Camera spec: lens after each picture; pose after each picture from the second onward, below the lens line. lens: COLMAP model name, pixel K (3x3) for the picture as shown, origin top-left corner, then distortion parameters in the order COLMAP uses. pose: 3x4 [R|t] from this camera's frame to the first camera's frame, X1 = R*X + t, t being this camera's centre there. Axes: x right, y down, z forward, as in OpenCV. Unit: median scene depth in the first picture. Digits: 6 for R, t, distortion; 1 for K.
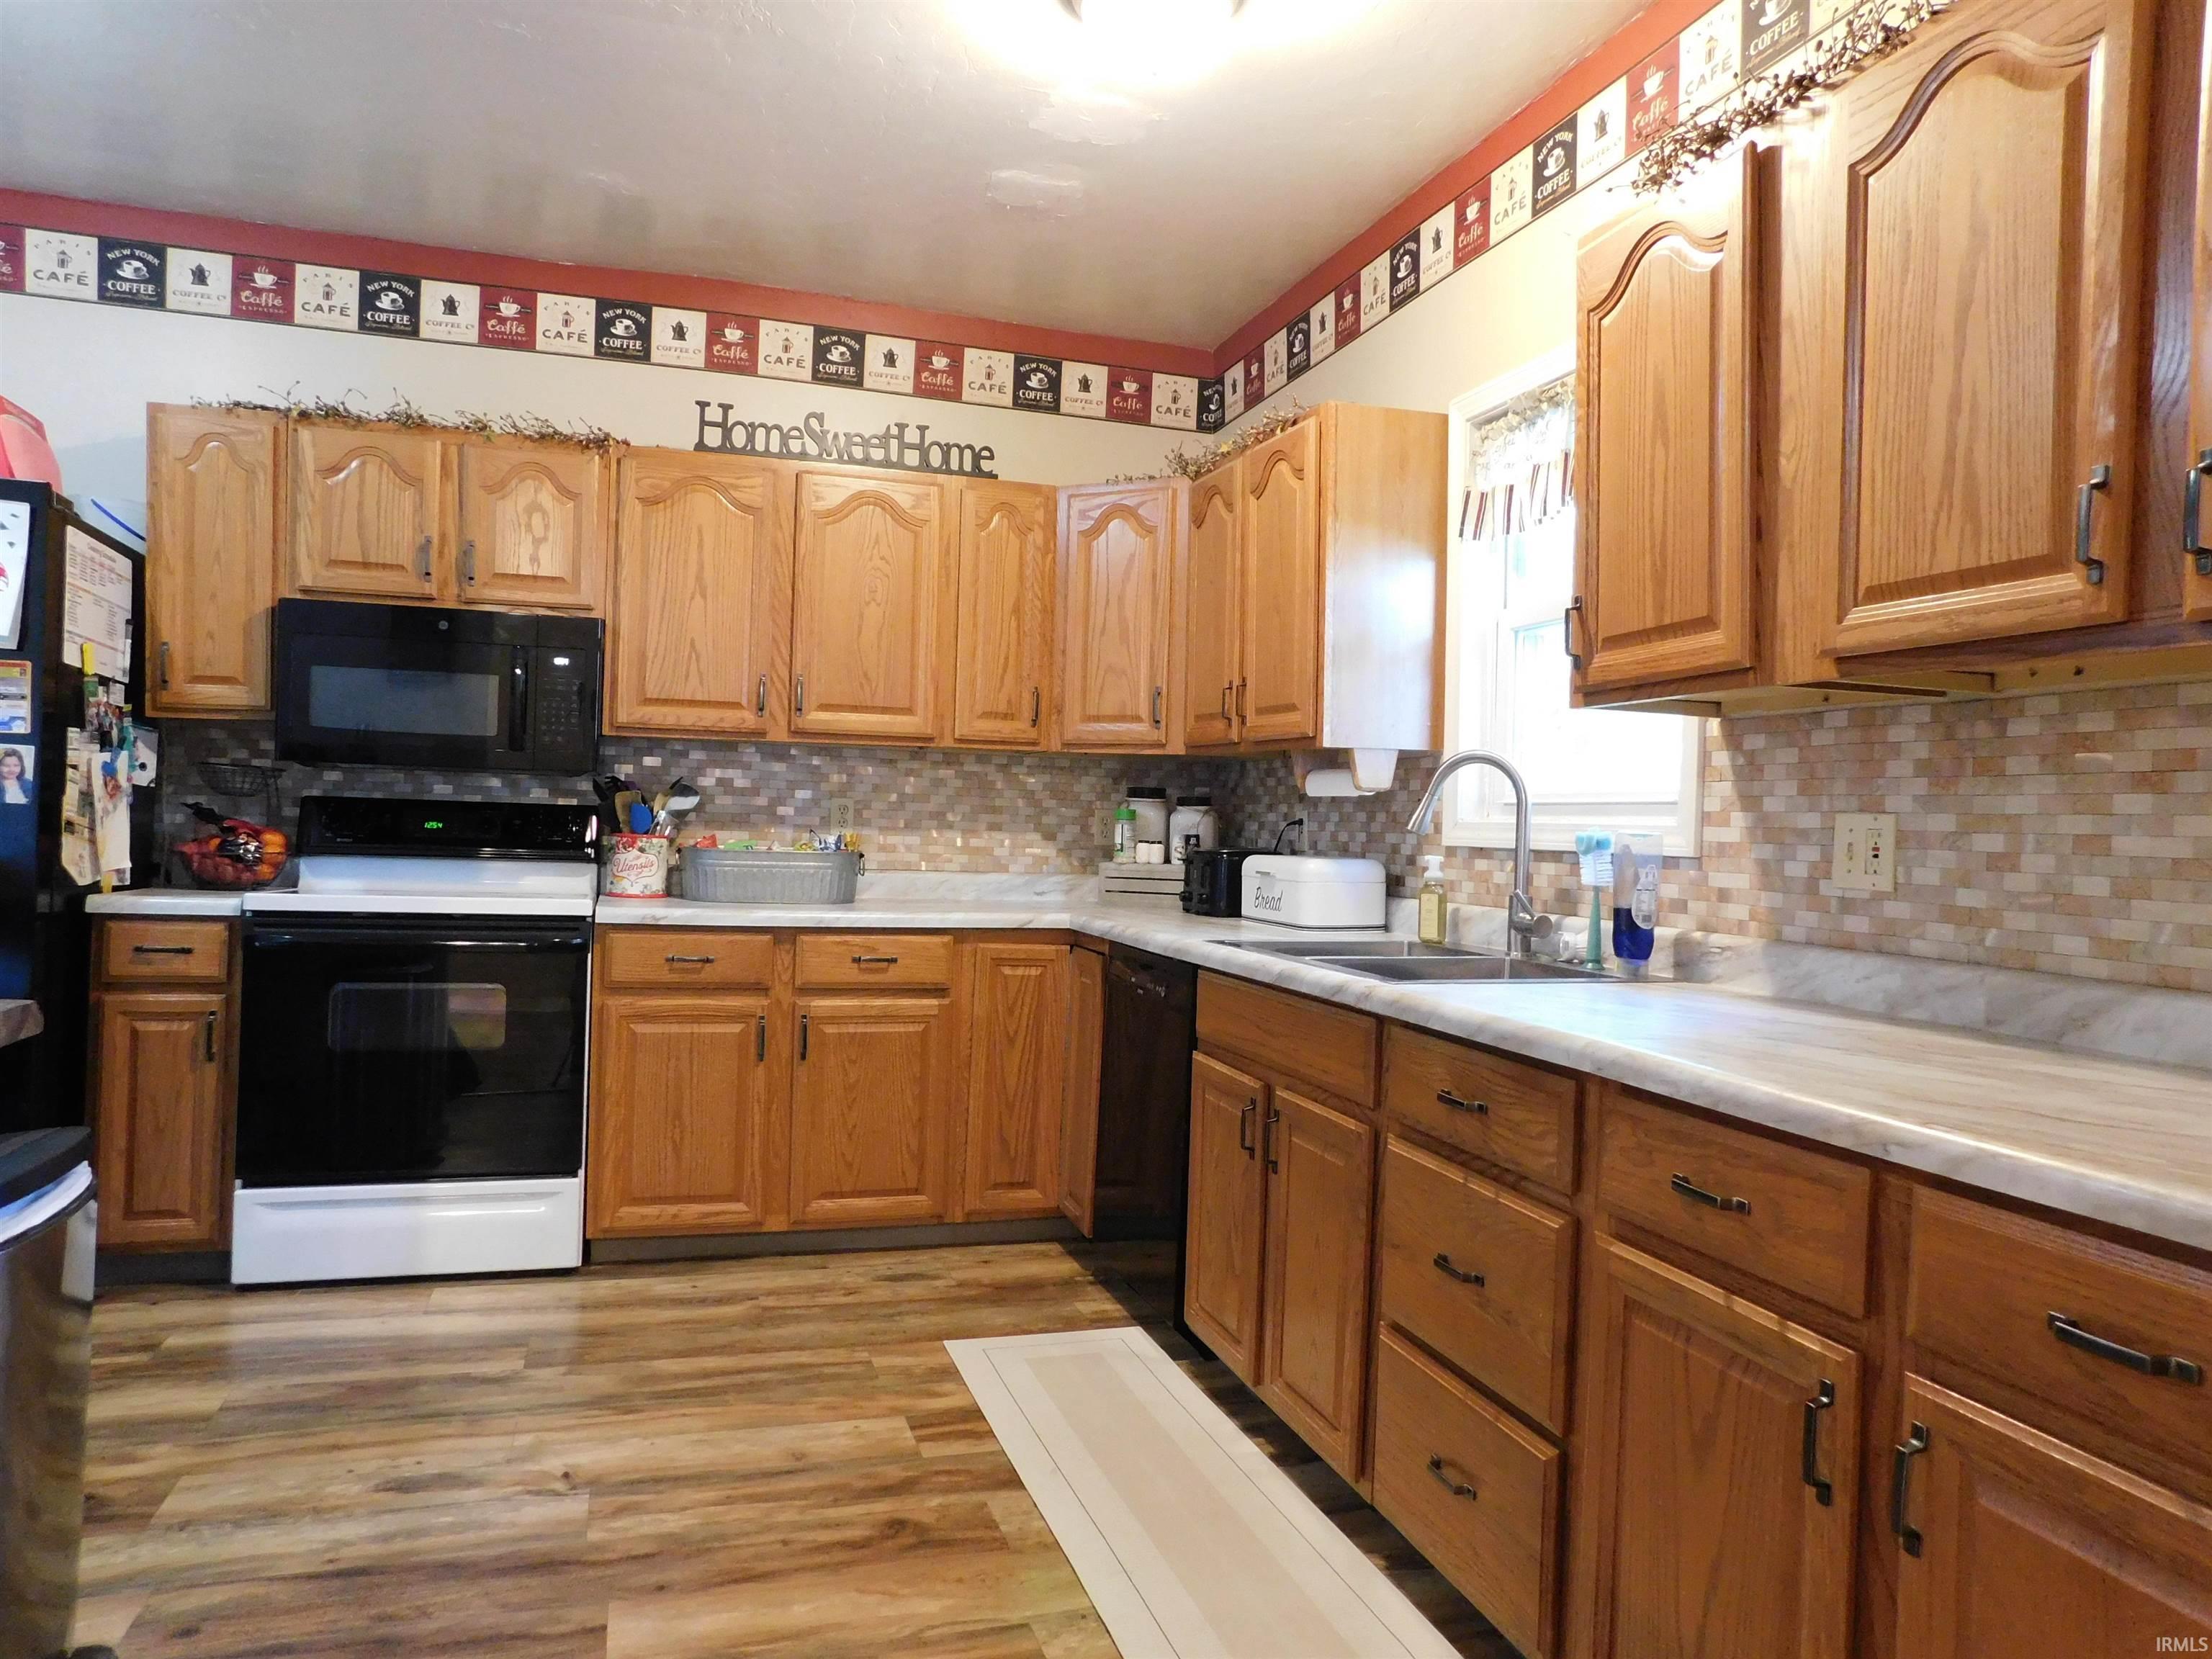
lens RADIAL K [[1476.3, 0, 1113.2], [0, 1476.3, 829.3], [0, 0, 1]] dist [-0.071650, 0.067082]
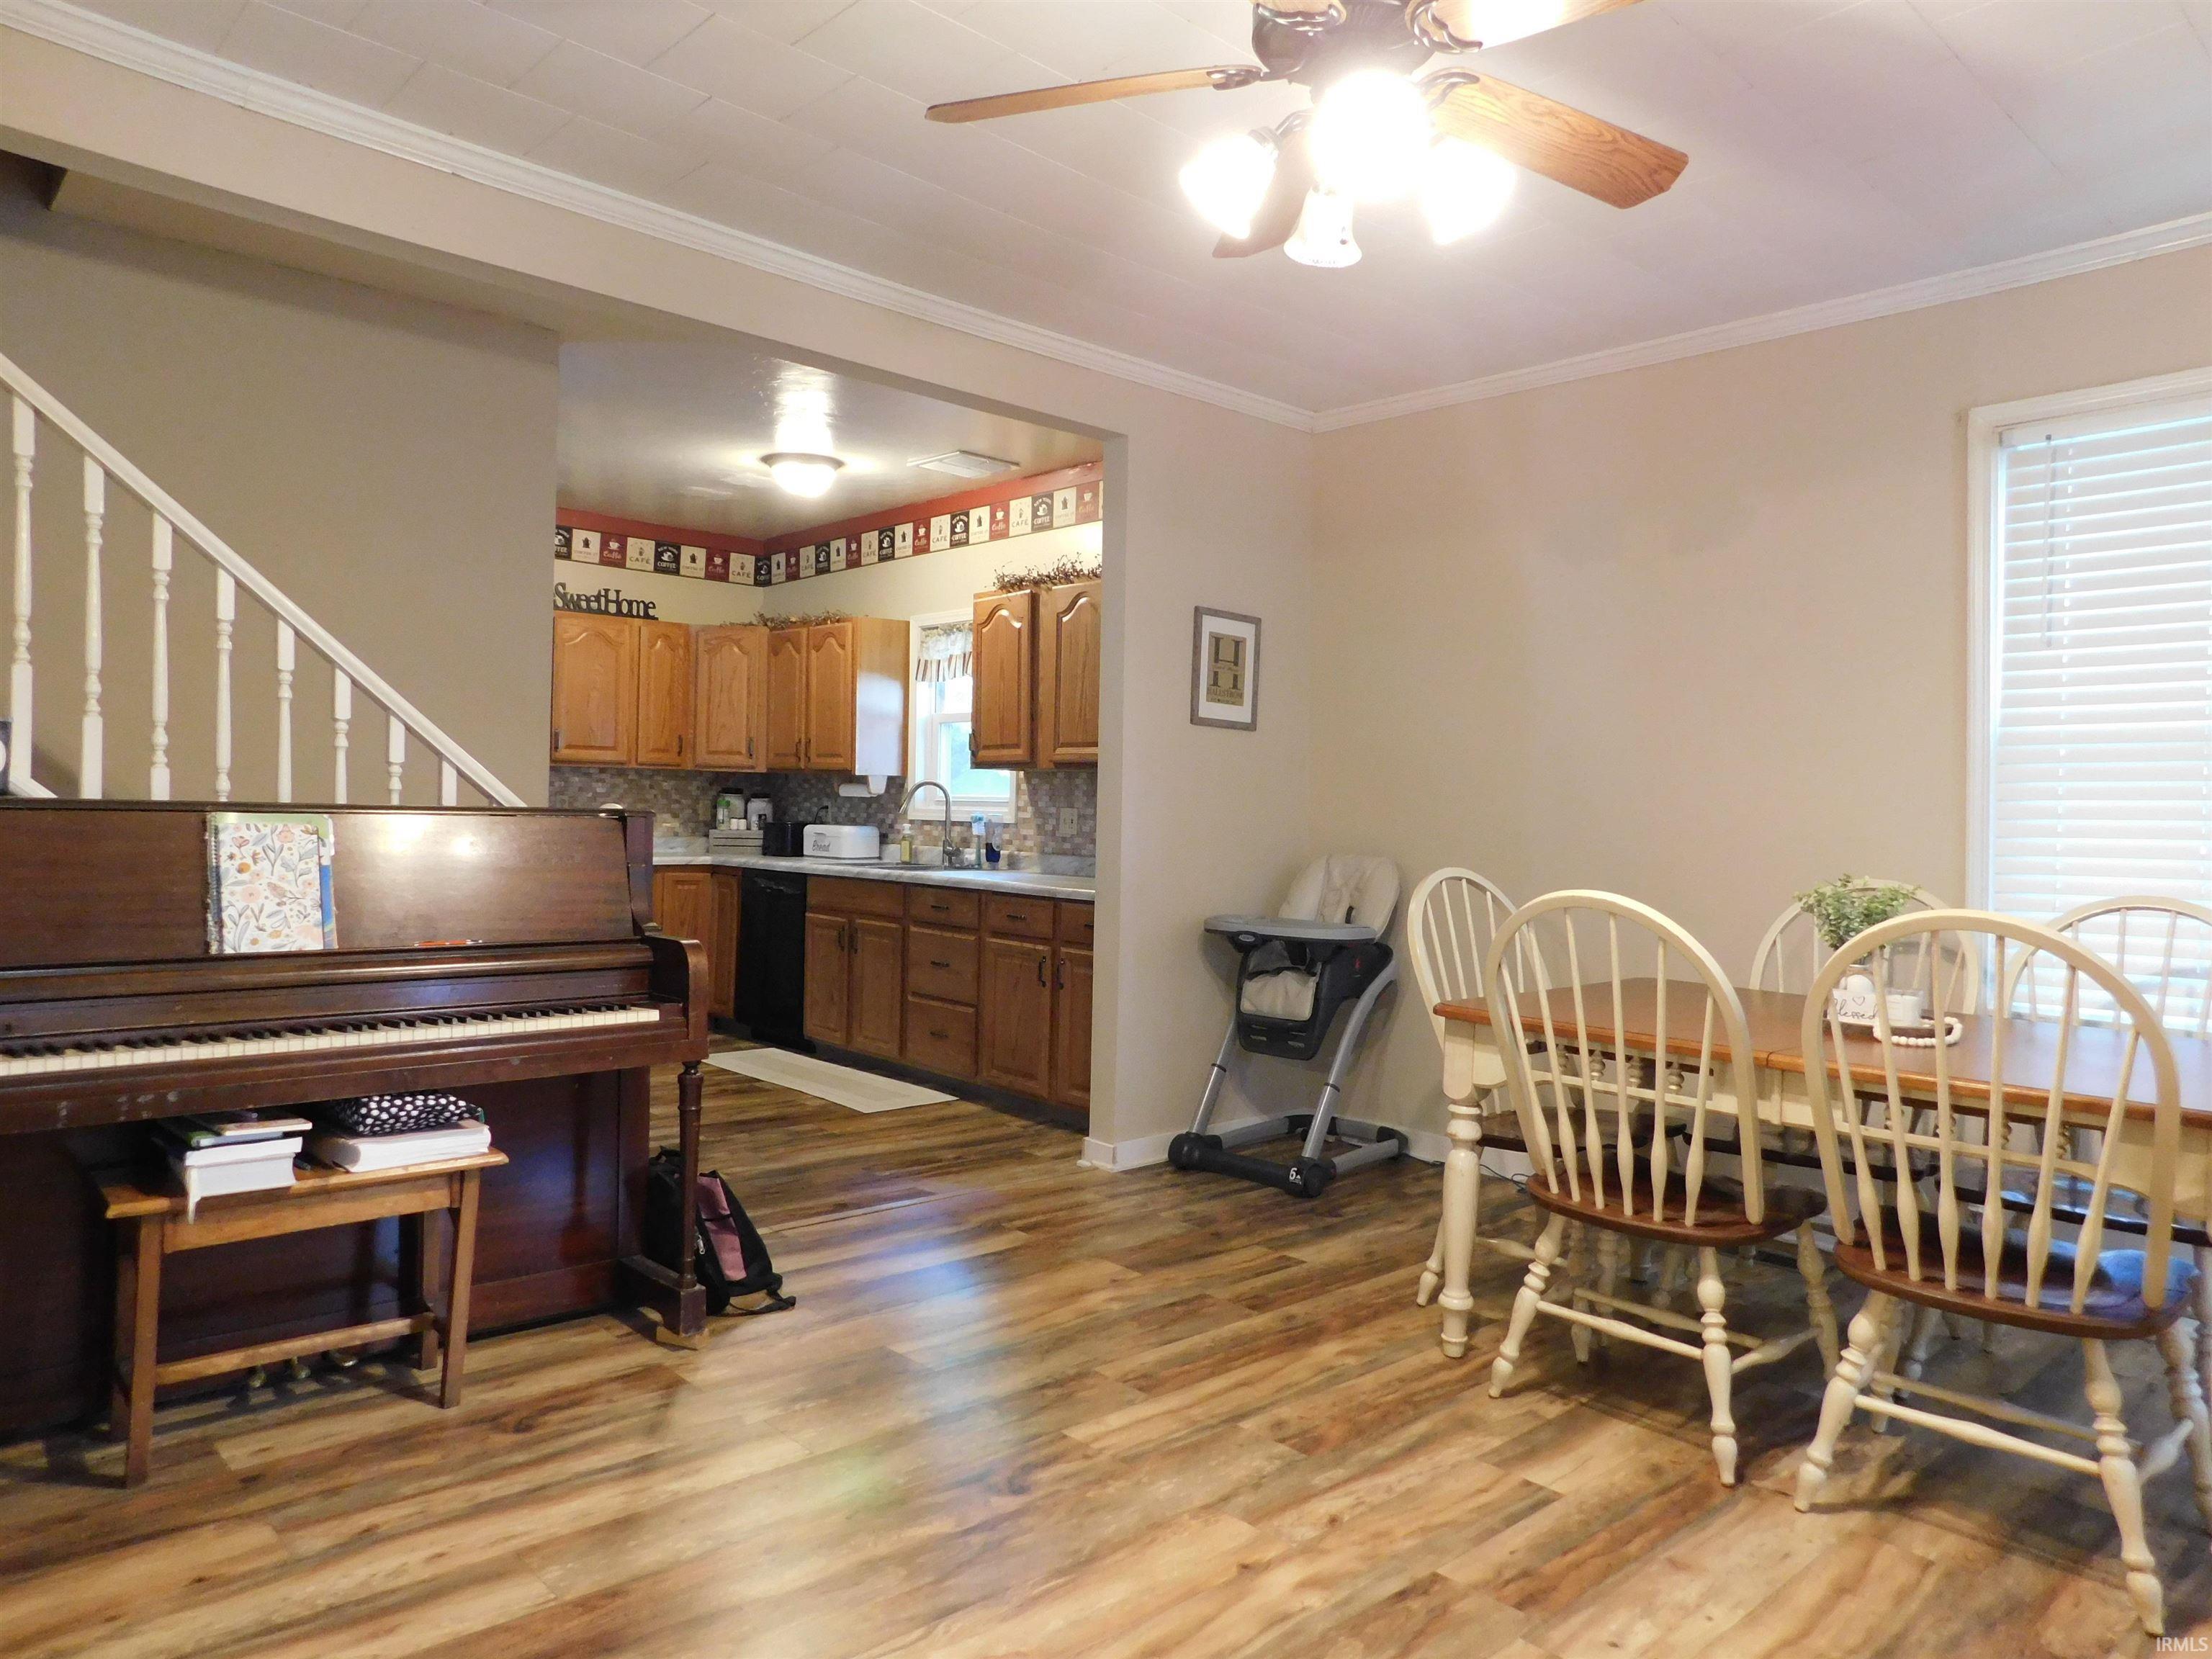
lens RADIAL K [[1476.3, 0, 1113.2], [0, 1476.3, 829.3], [0, 0, 1]] dist [-0.071650, 0.067082]
pose [[0.907241, -0.014362, 0.420365, -0.400569], [0.005006, 0.999715, 0.023351, -0.022662], [-0.420581, -0.019081, 0.907054, -1.063925]]
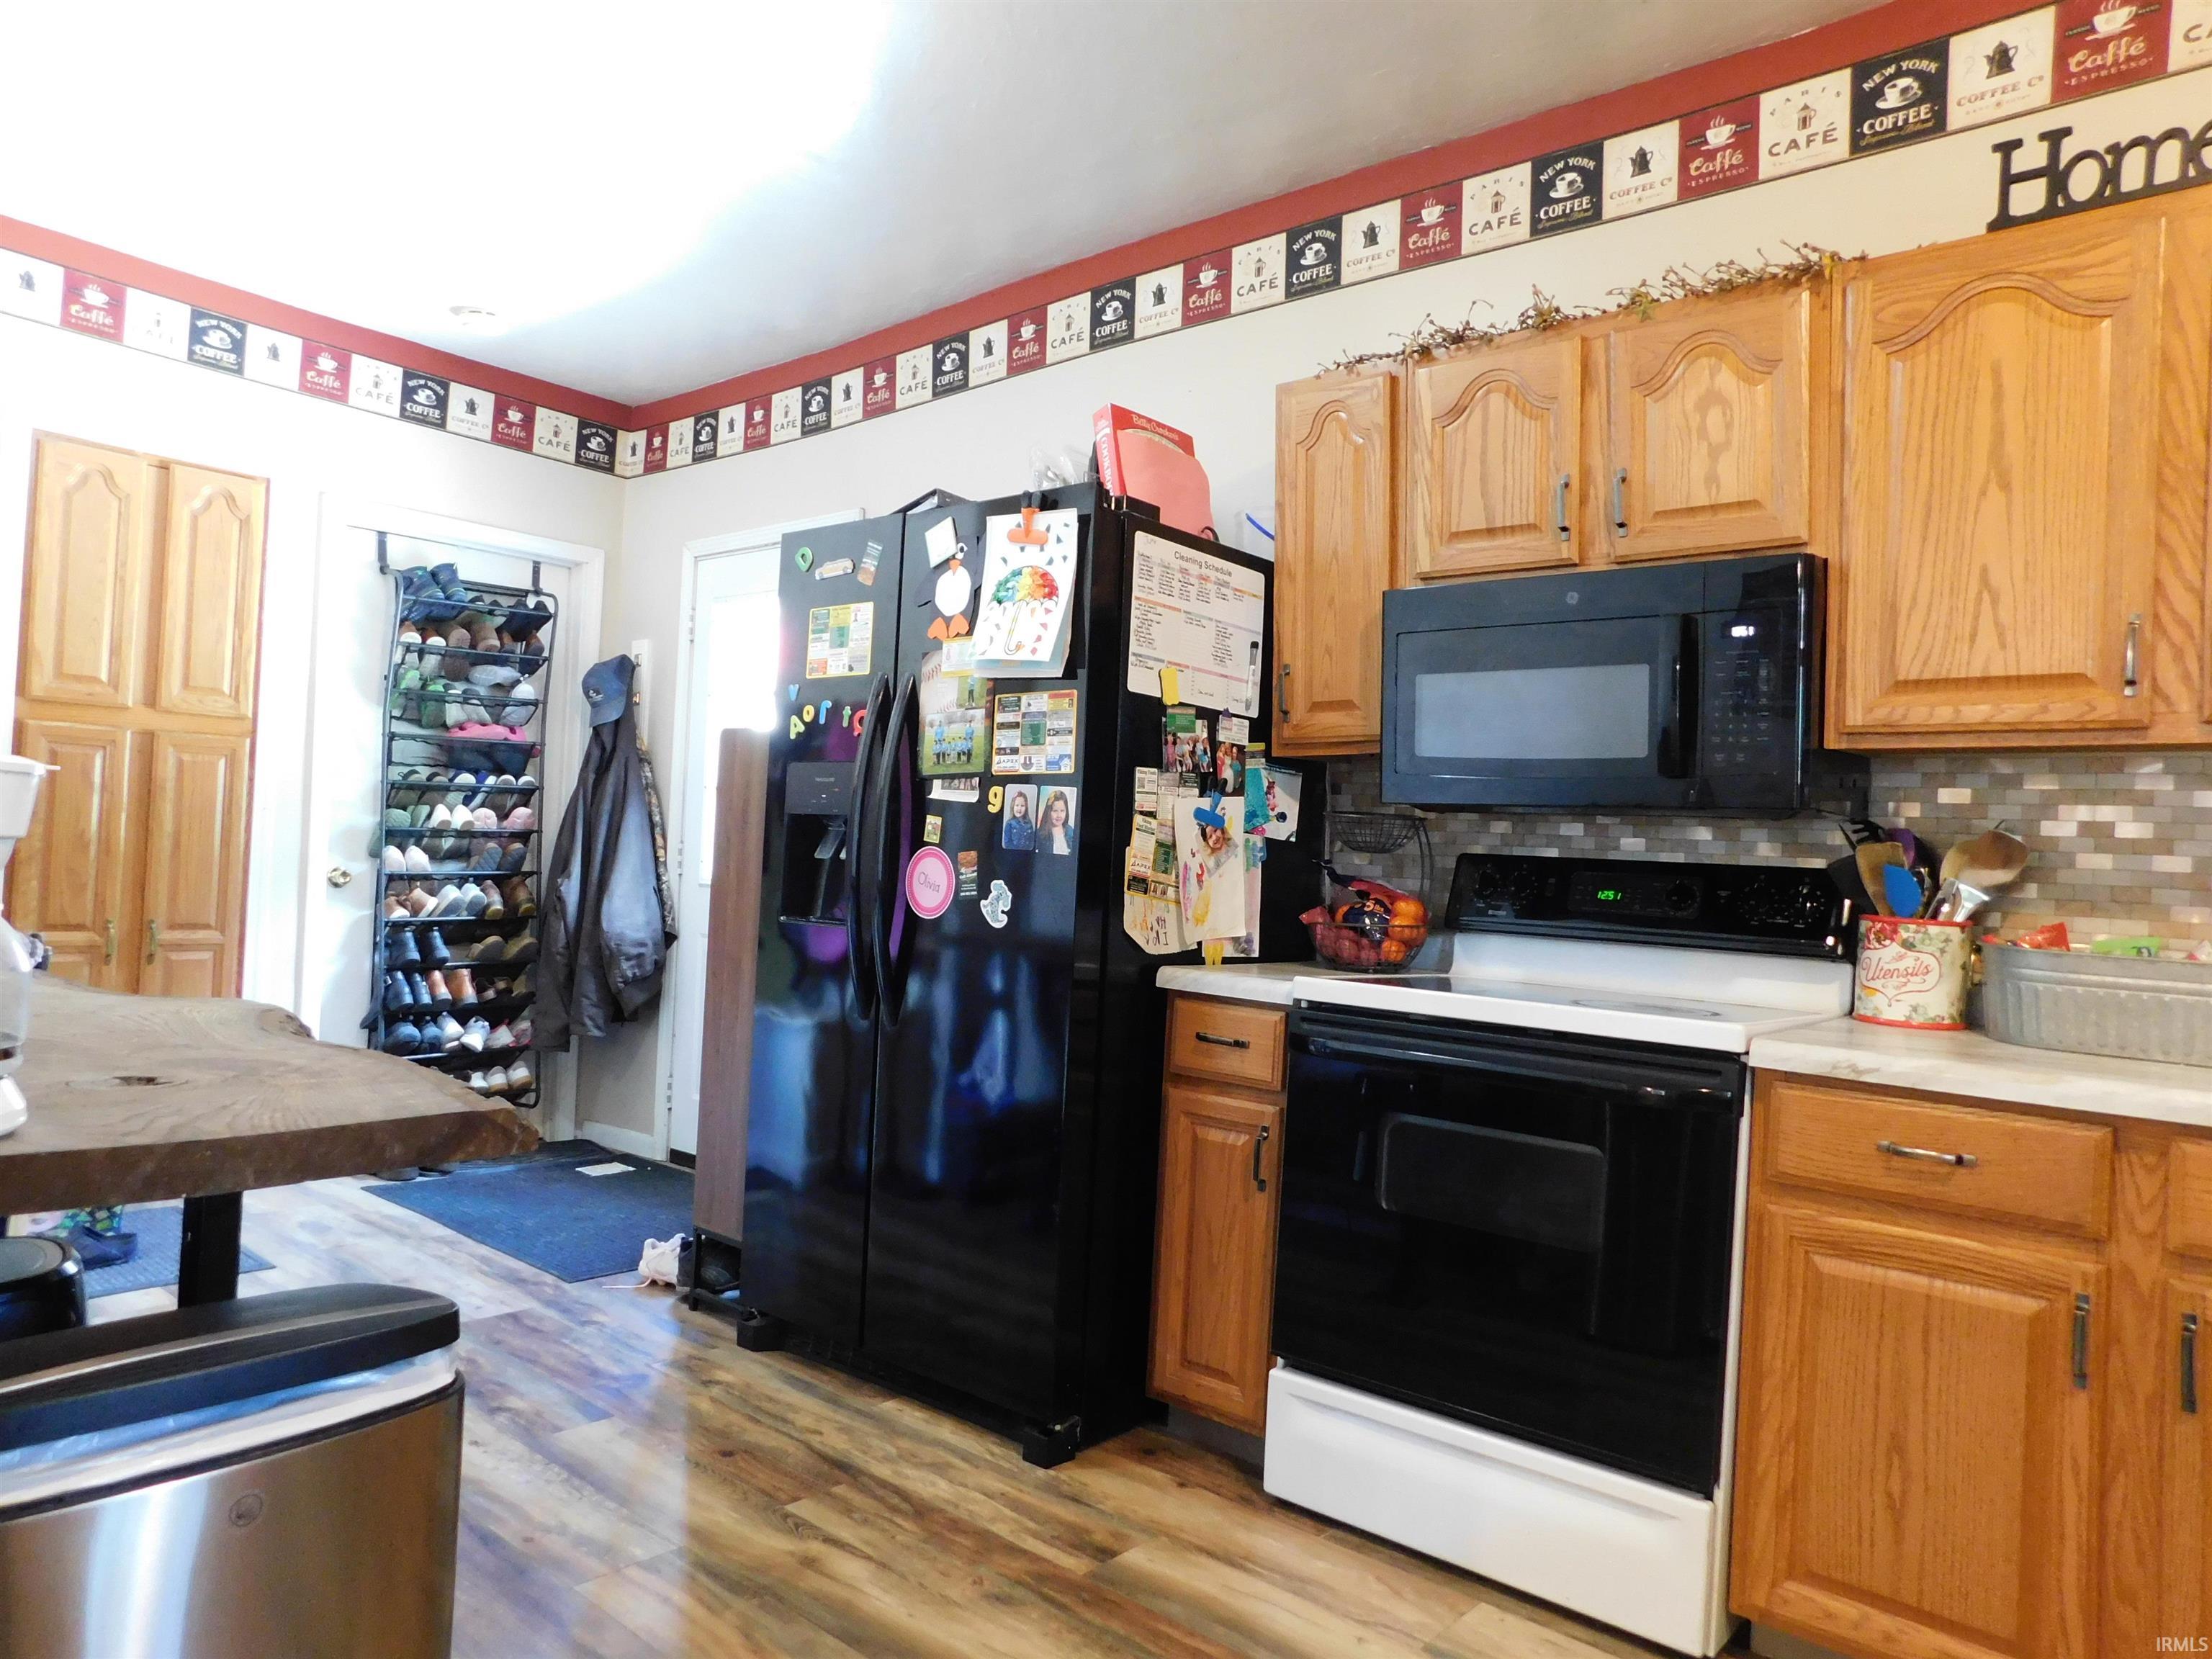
lens RADIAL K [[1476.3, 0, 1113.2], [0, 1476.3, 829.3], [0, 0, 1]] dist [-0.071650, 0.067082]
pose [[0.523045, -0.019652, -0.852079, 0.006701], [-0.031267, 0.998619, -0.042225, 0.002853], [0.851732, 0.048727, 0.521708, 0.489657]]
